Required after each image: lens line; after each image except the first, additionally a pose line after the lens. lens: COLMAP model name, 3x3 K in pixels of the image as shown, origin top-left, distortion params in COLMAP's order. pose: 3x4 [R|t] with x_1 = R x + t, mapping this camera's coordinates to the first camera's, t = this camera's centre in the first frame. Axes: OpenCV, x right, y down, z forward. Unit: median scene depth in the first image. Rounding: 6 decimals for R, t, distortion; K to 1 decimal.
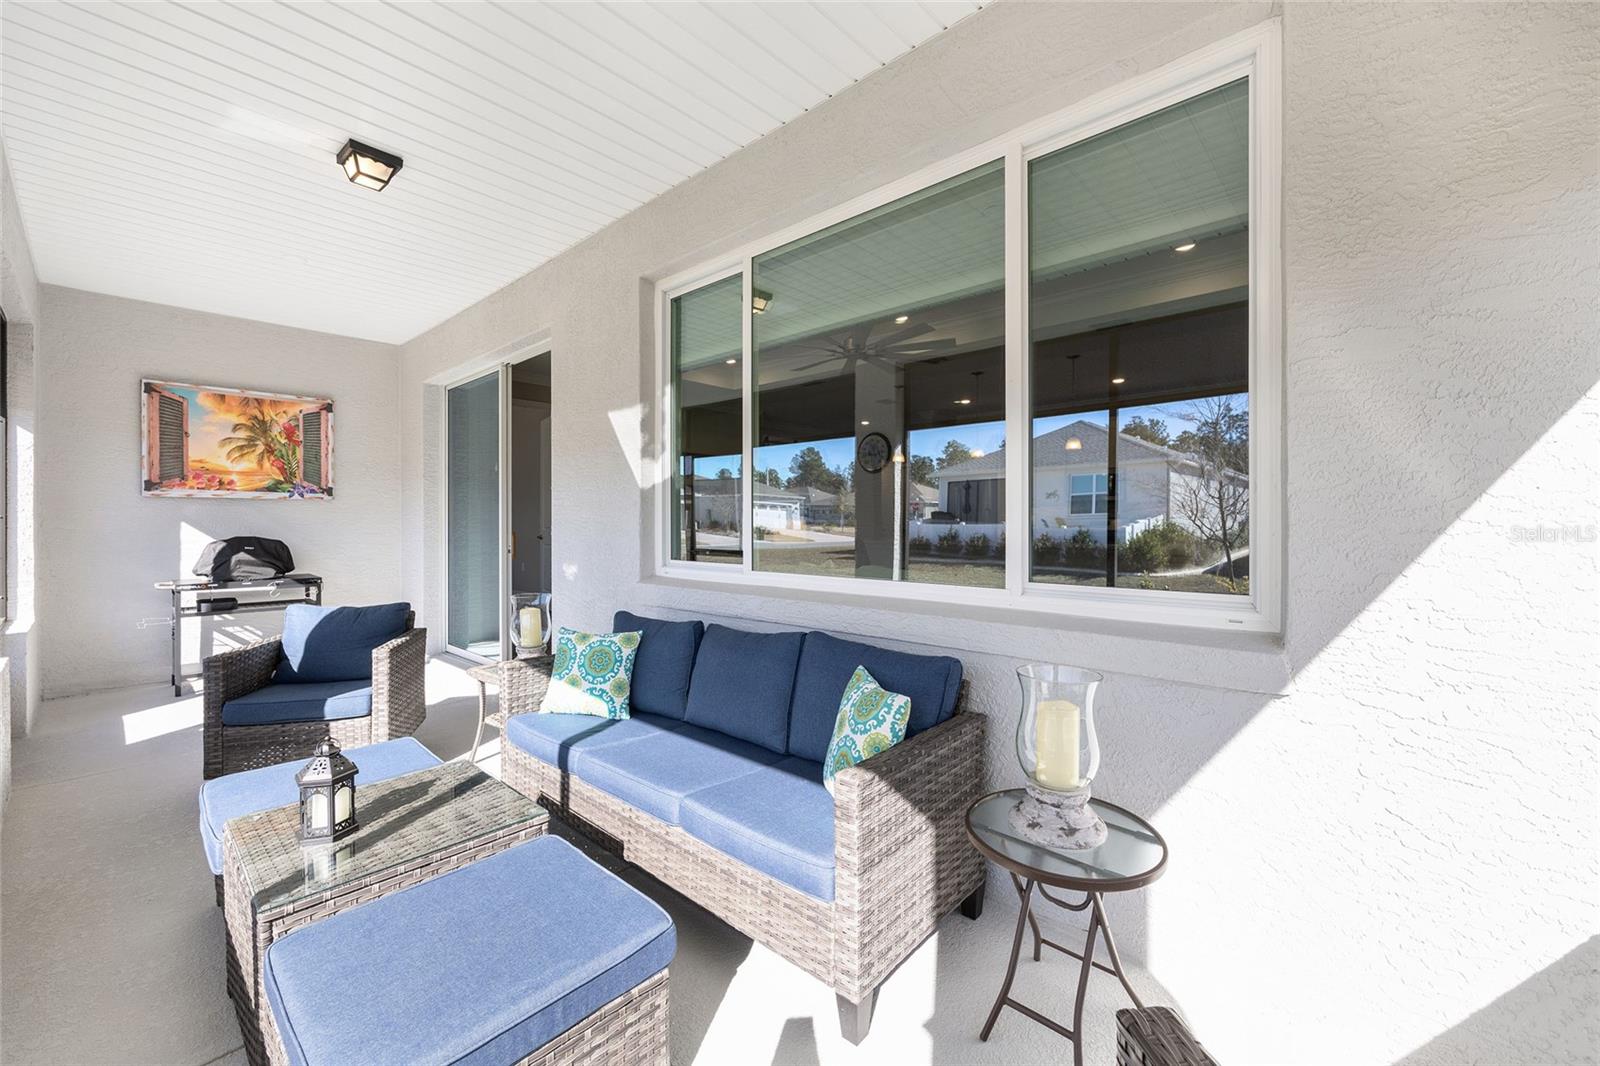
lens RADIAL K [[643.4, 0, 802.6], [0, 643.4, 523.3], [0, 0, 1]] dist [-0.002673, 0.001329]
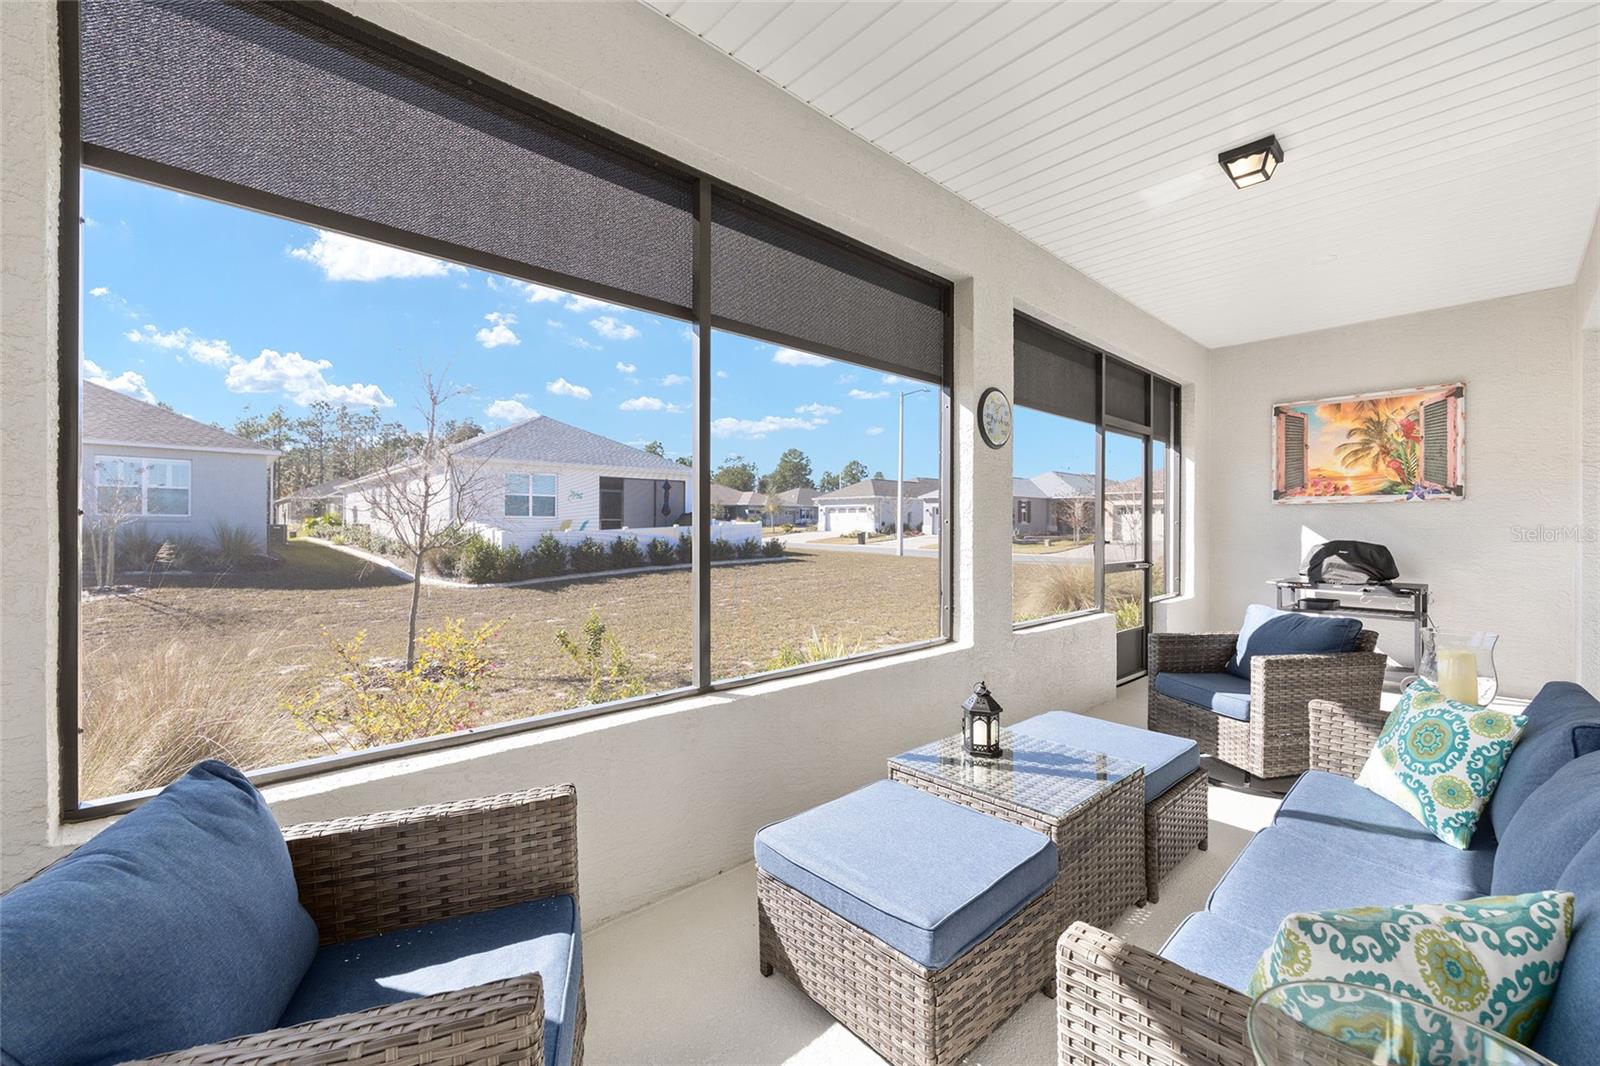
lens RADIAL K [[643.4, 0, 803.5], [0, 643.4, 530.2], [0, 0, 1]] dist [-0.002673, 0.001329]
pose [[-0.073935, 0.006596, -0.997241, 0.199732], [-0.002574, 0.999974, 0.006805, -0.000404], [0.997260, 0.003070, -0.073916, 0.219095]]
